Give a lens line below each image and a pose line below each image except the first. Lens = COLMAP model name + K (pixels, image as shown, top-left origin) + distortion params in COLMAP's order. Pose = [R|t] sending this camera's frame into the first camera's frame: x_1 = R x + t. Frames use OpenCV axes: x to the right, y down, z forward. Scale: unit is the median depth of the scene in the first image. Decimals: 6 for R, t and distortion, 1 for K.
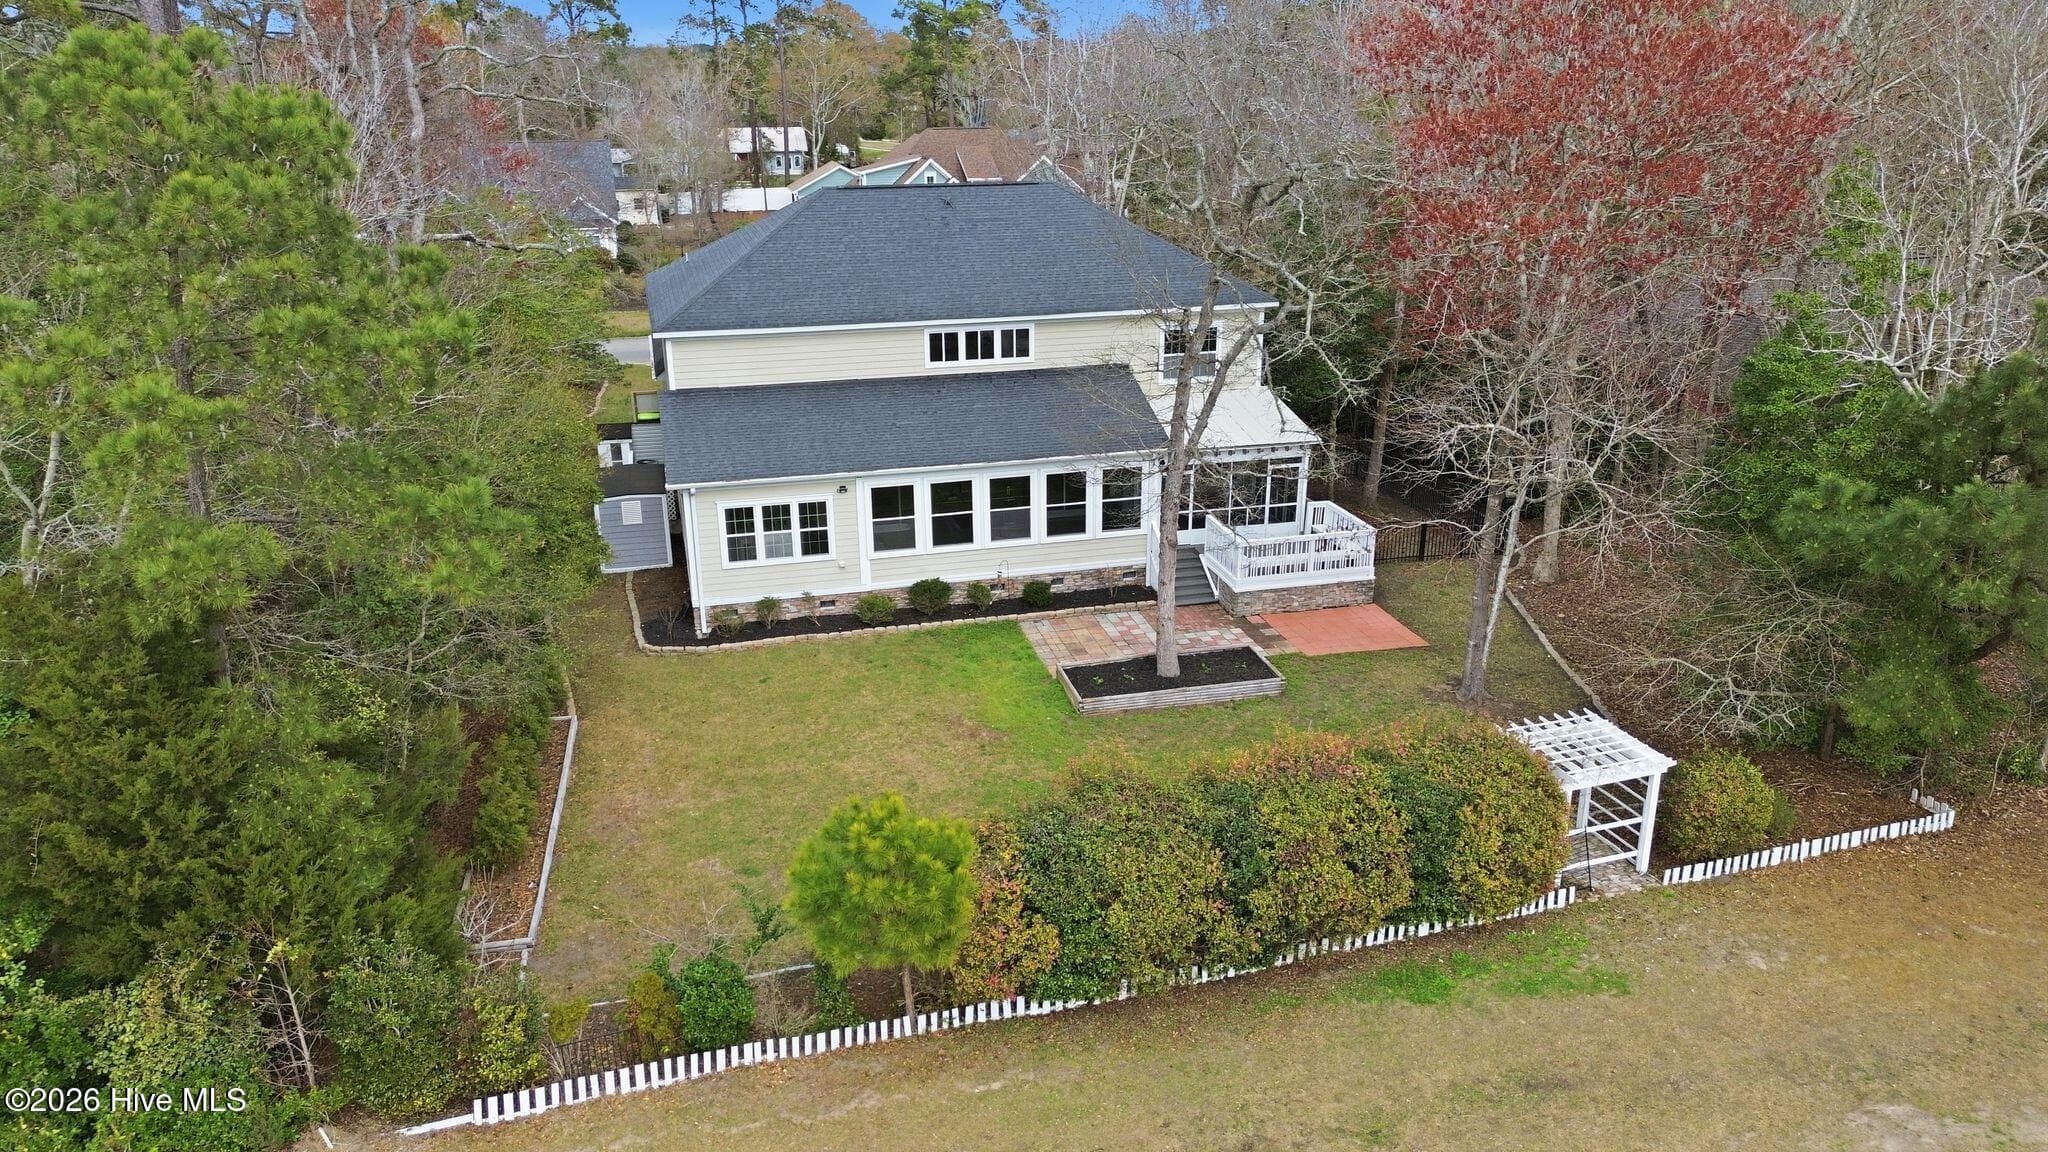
lens RADIAL K [[1455.0, 0, 1015.4], [0, 1455.0, 591.2], [0, 0, 1]] dist [0.066900, -0.030505]
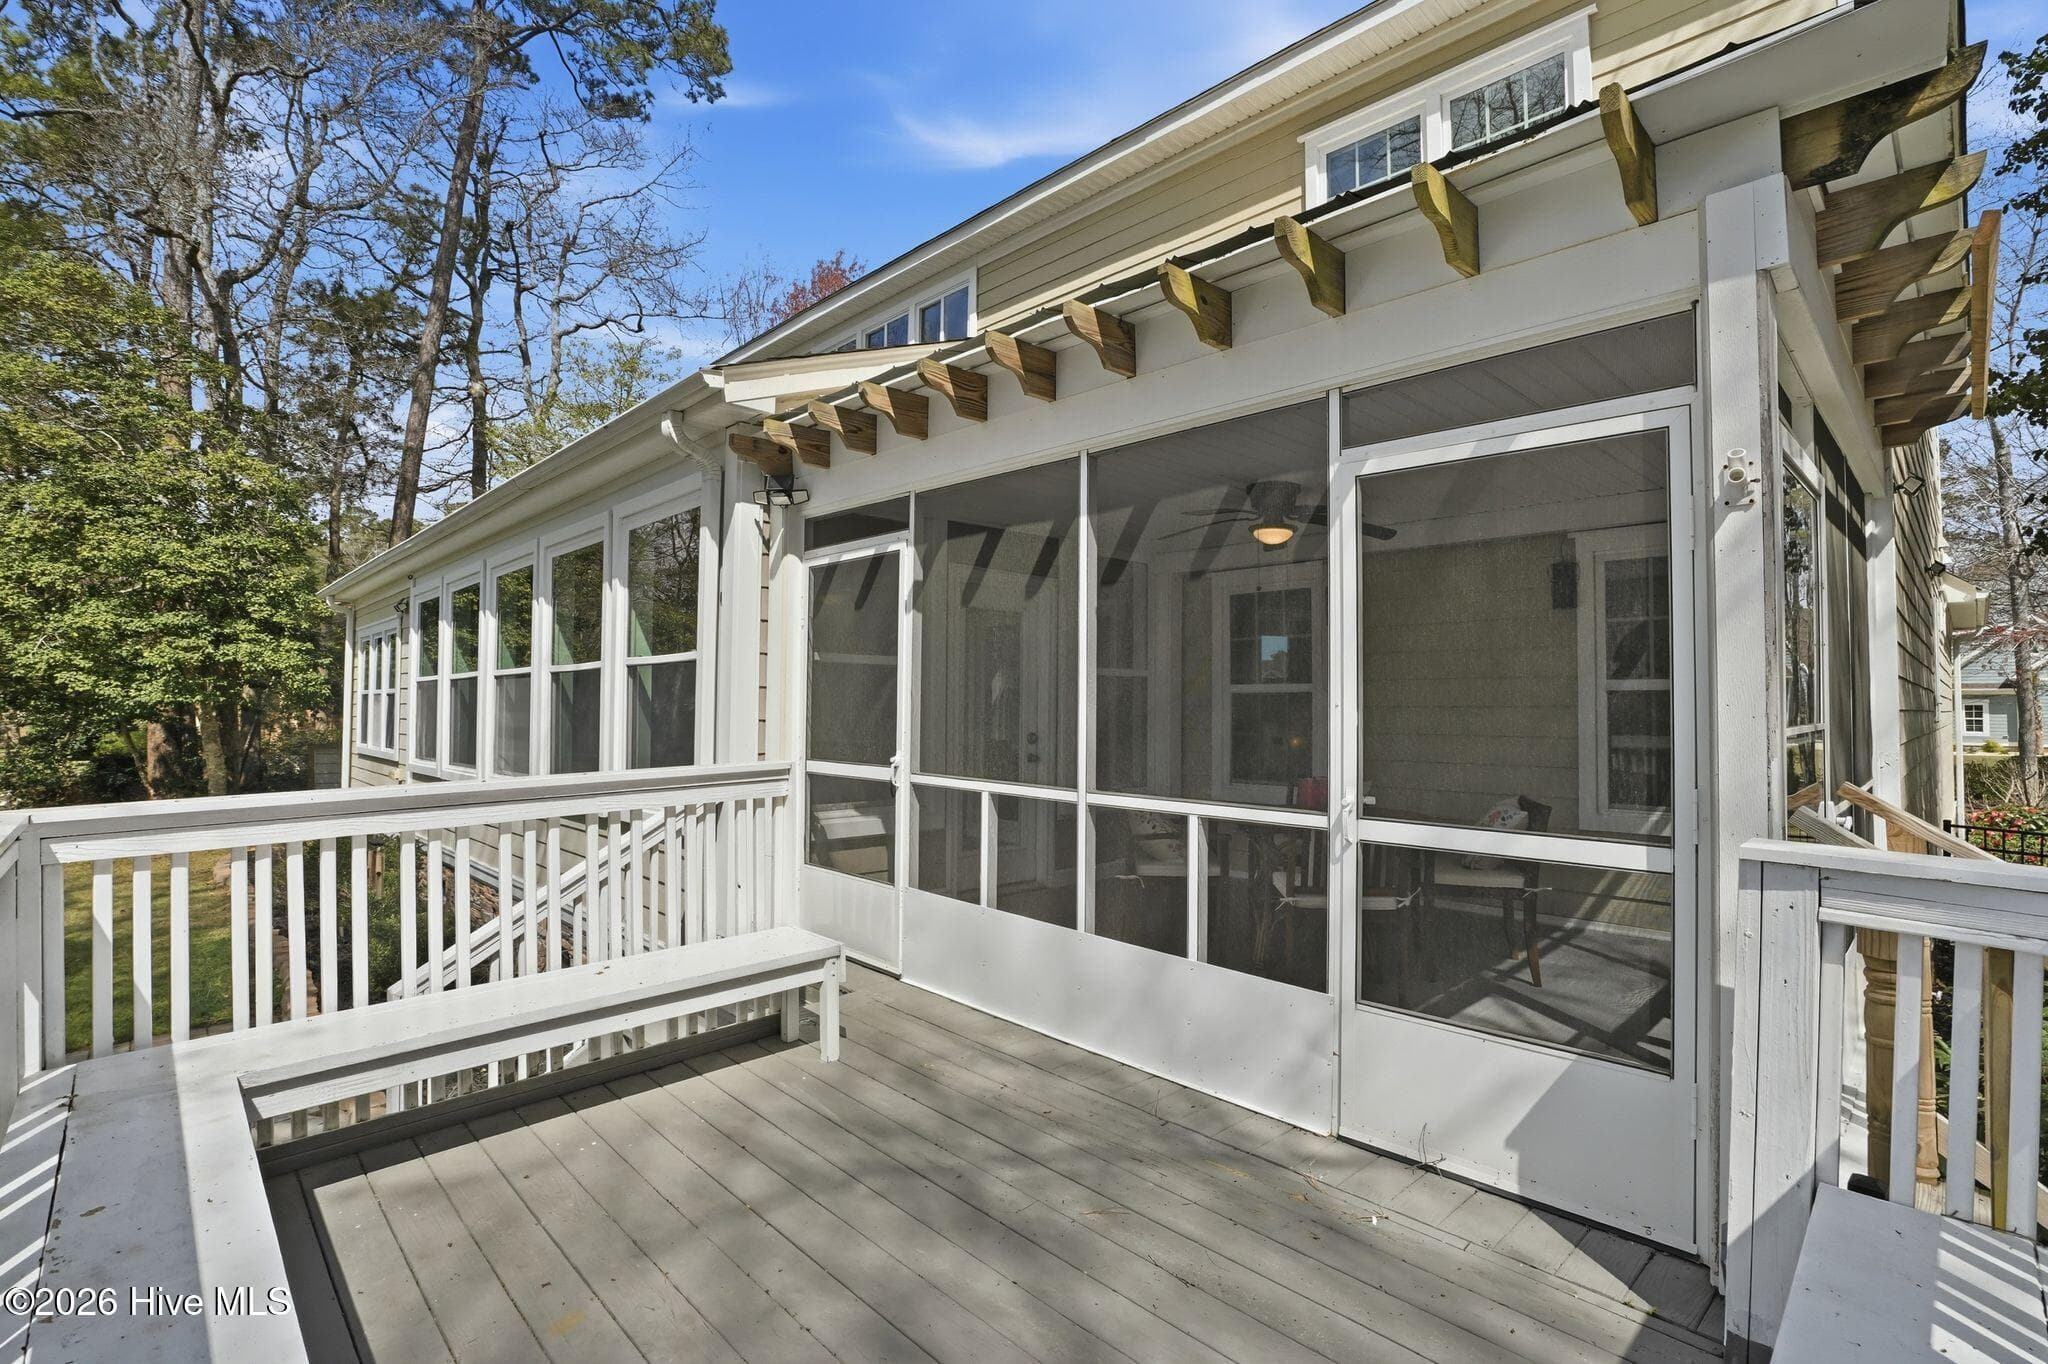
lens RADIAL K [[942.3, 0, 1039.8], [0, 942.3, 673.7], [0, 0, 1]] dist [-0.033457, 0.005496]
pose [[0.496937, -0.015153, -0.867654, 0.238659], [-0.304303, 0.933315, -0.190585, -0.051729], [0.812683, 0.358738, 0.459188, 1.008768]]
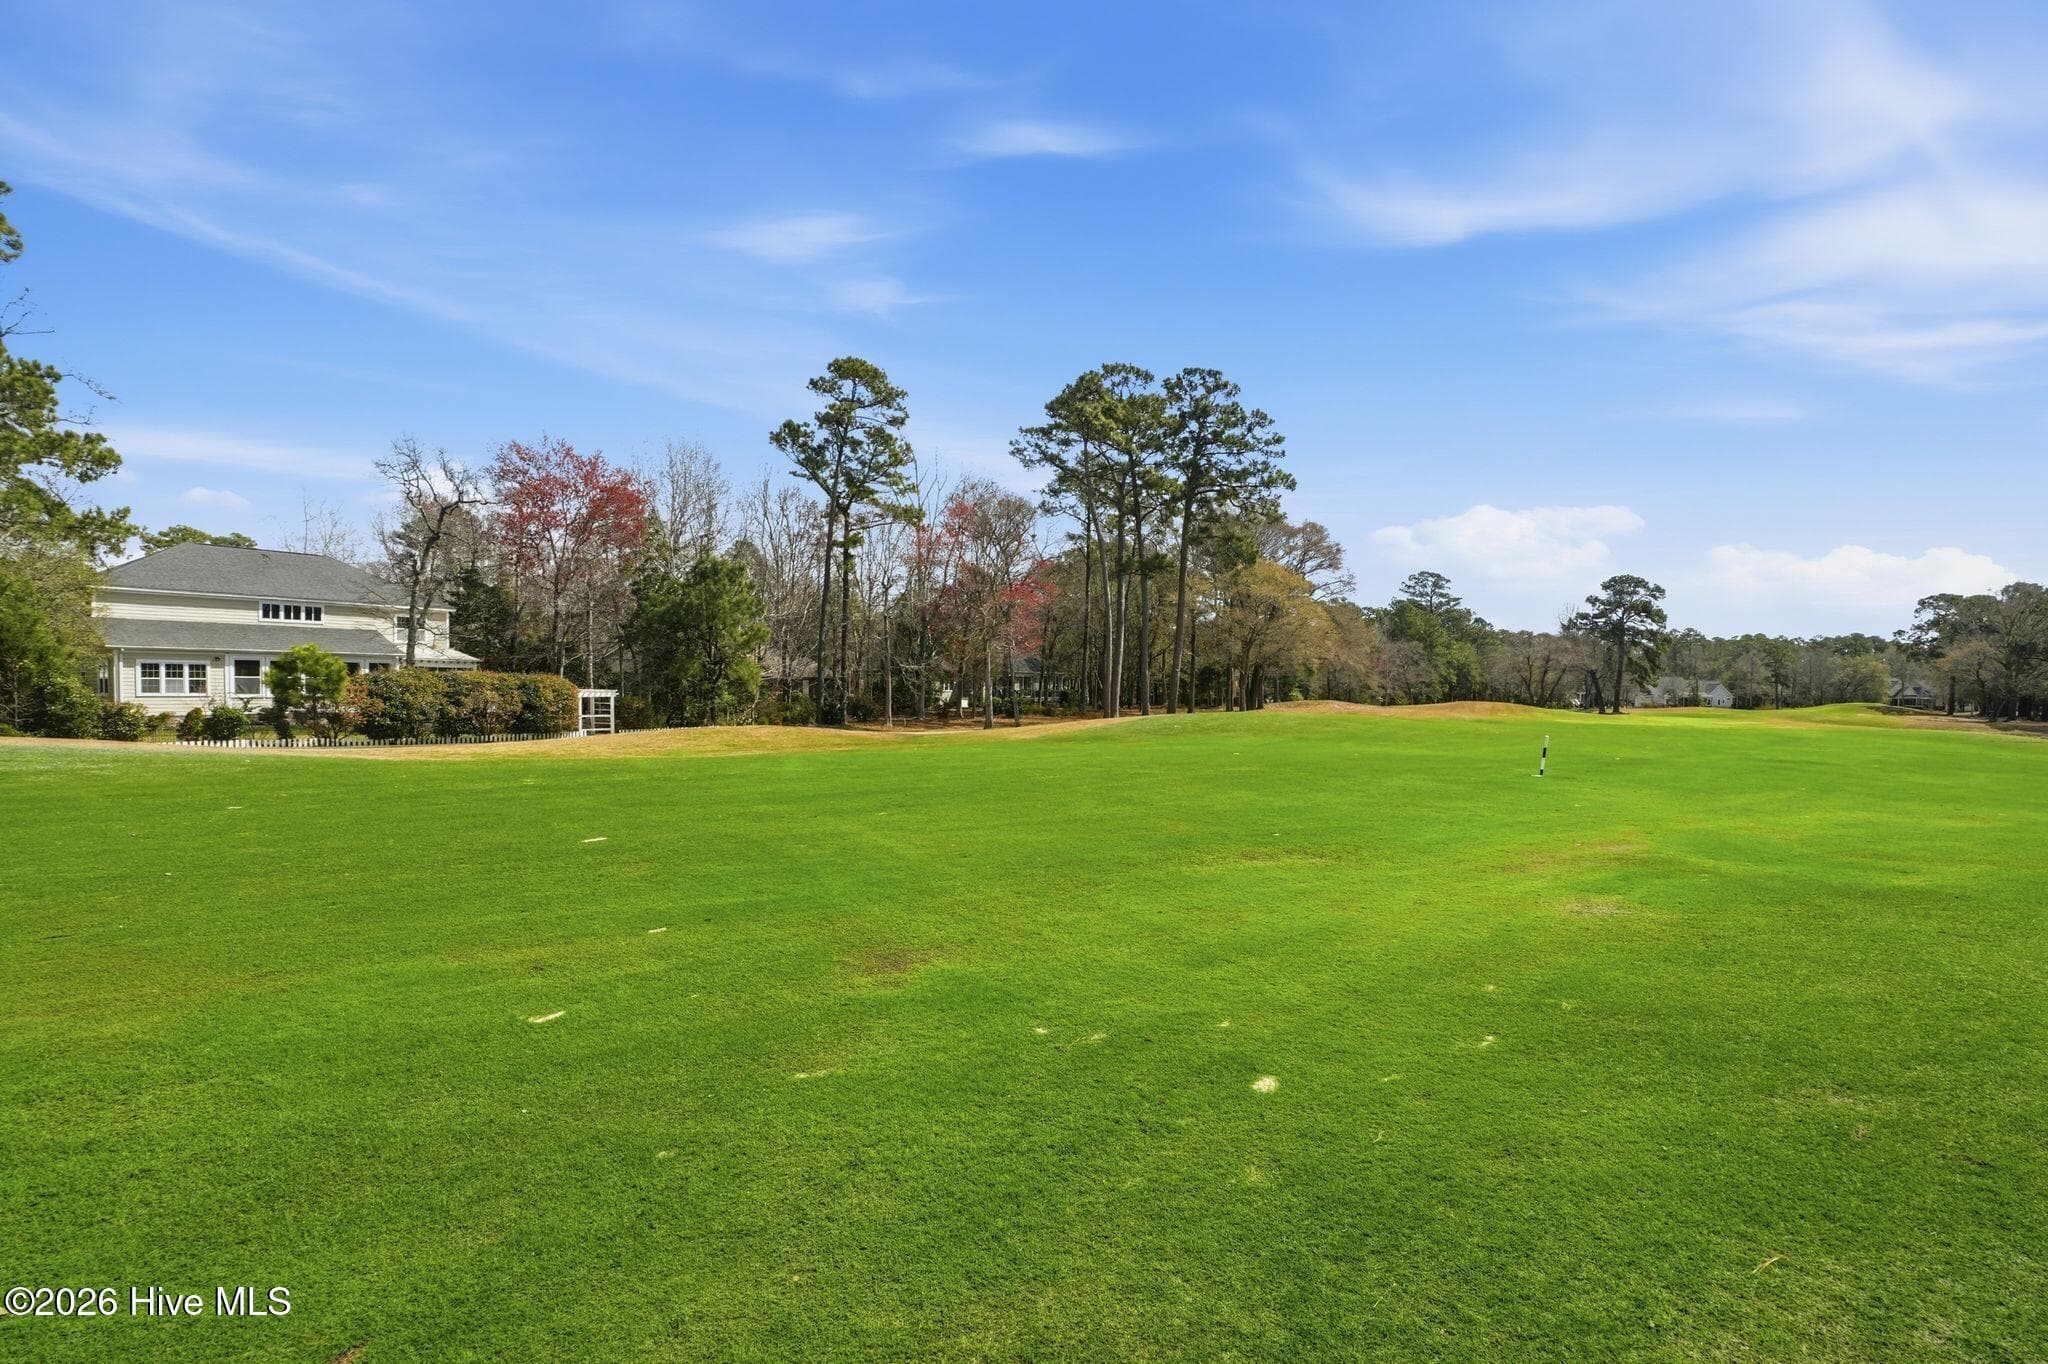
lens RADIAL K [[942.3, 0, 1023.0], [0, 942.3, 692.6], [0, 0, 1]] dist [-0.033457, 0.005496]
pose [[0.743435, 0.006608, 0.668775, -0.137828], [0.213317, 0.945382, -0.246472, 0.507892], [-0.633877, 0.325897, 0.701421, -0.557850]]
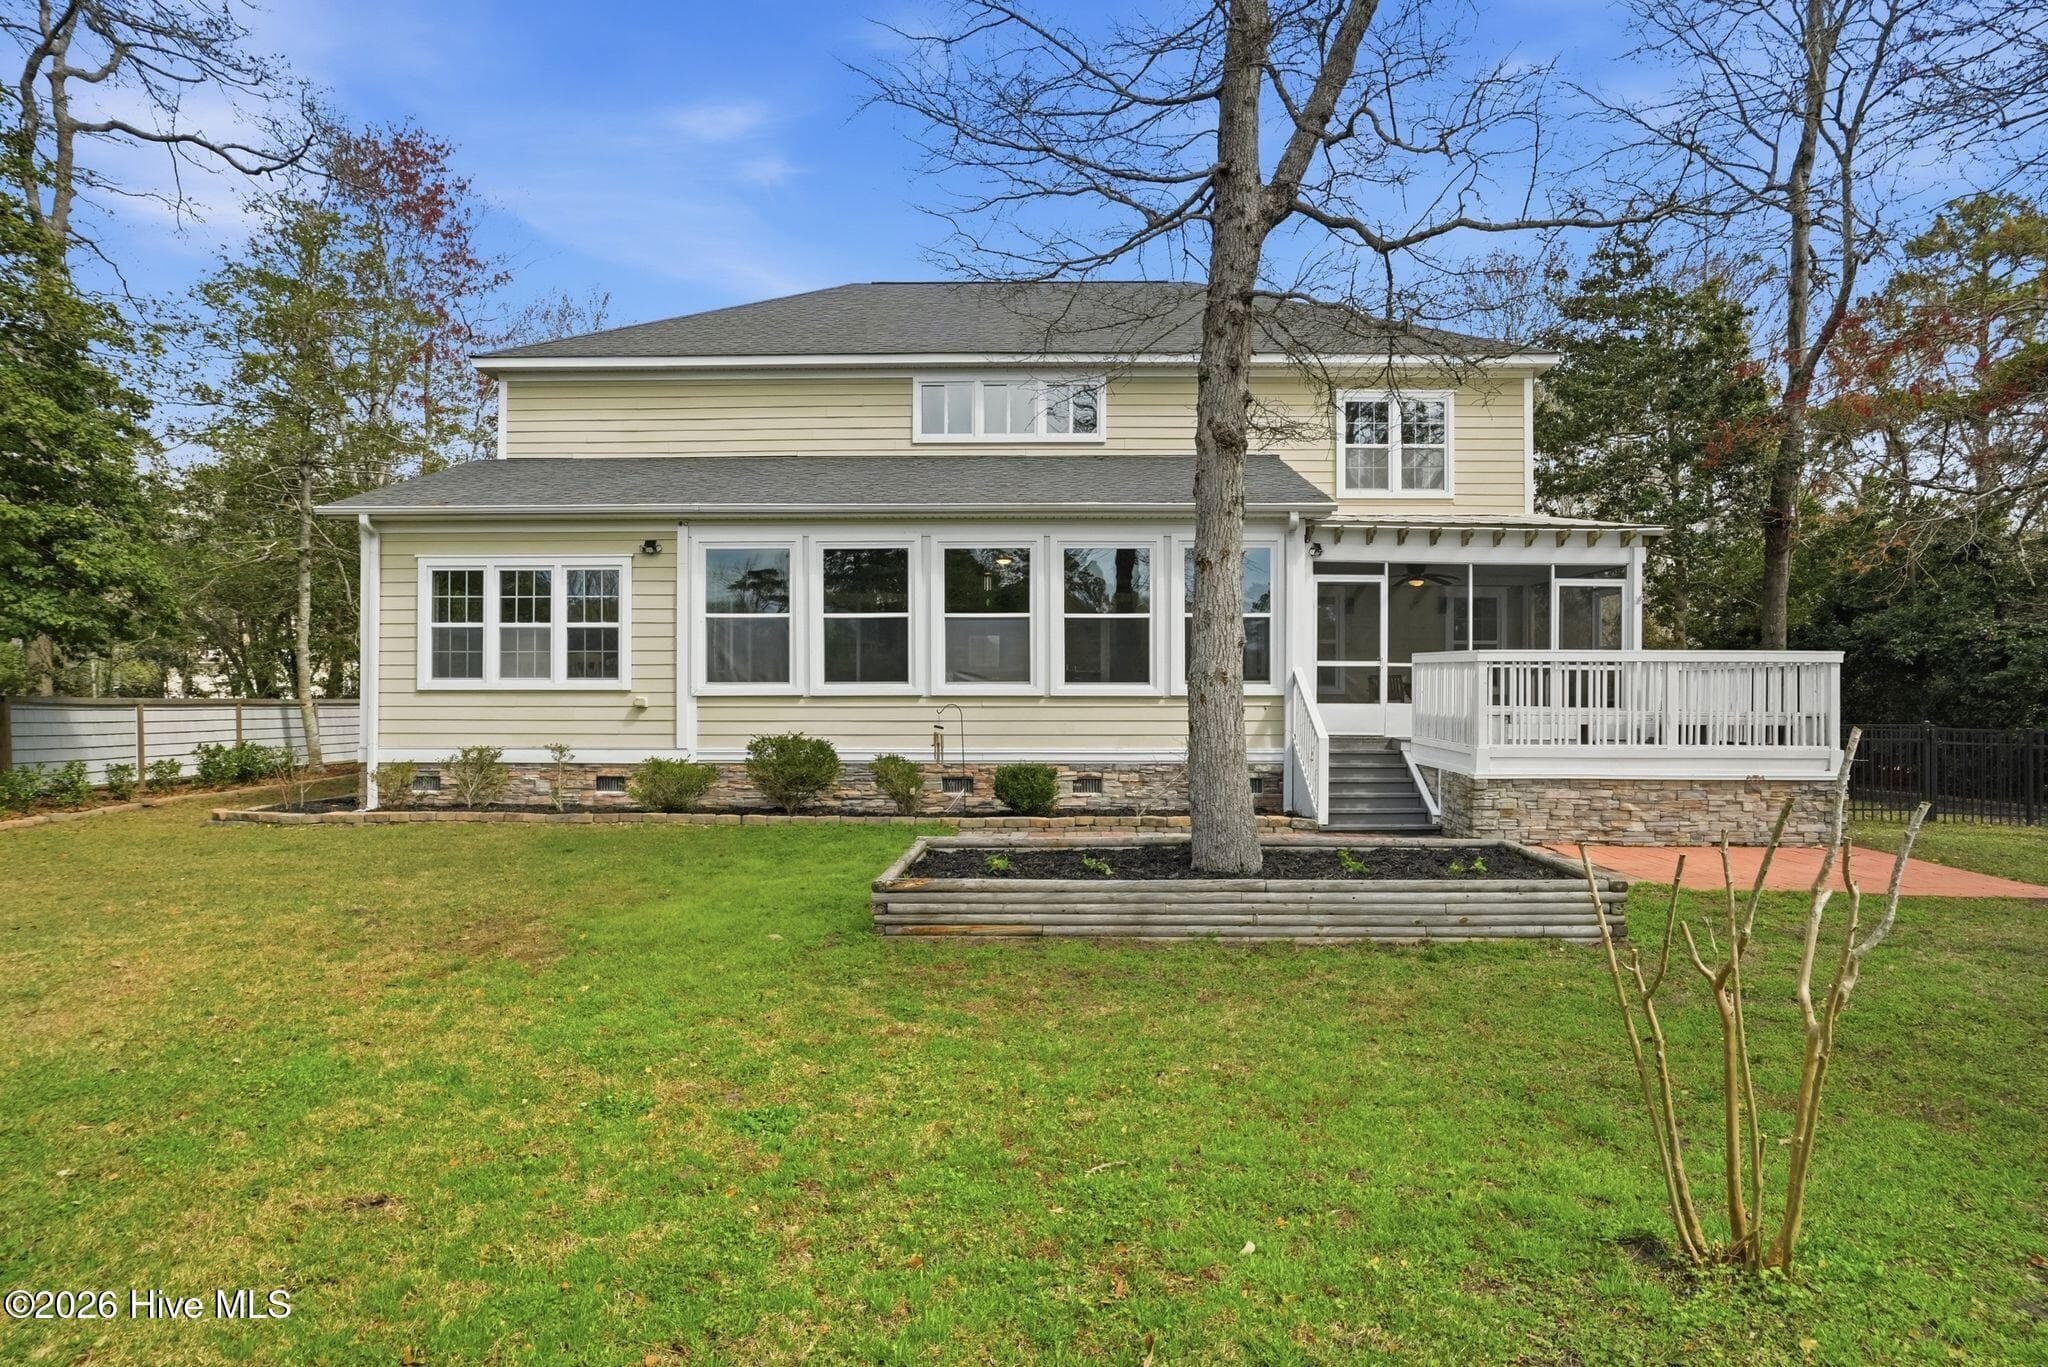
lens RADIAL K [[1178.8, 0, 1029.4], [0, 1178.8, 673.7], [0, 0, 1]] dist [-0.013904, 0.004730]
pose [[0.960805, 0.005183, -0.277175, 0.122524], [-0.104447, 0.932917, -0.344611, 0.098589], [0.256795, 0.360054, 0.896893, 0.658377]]
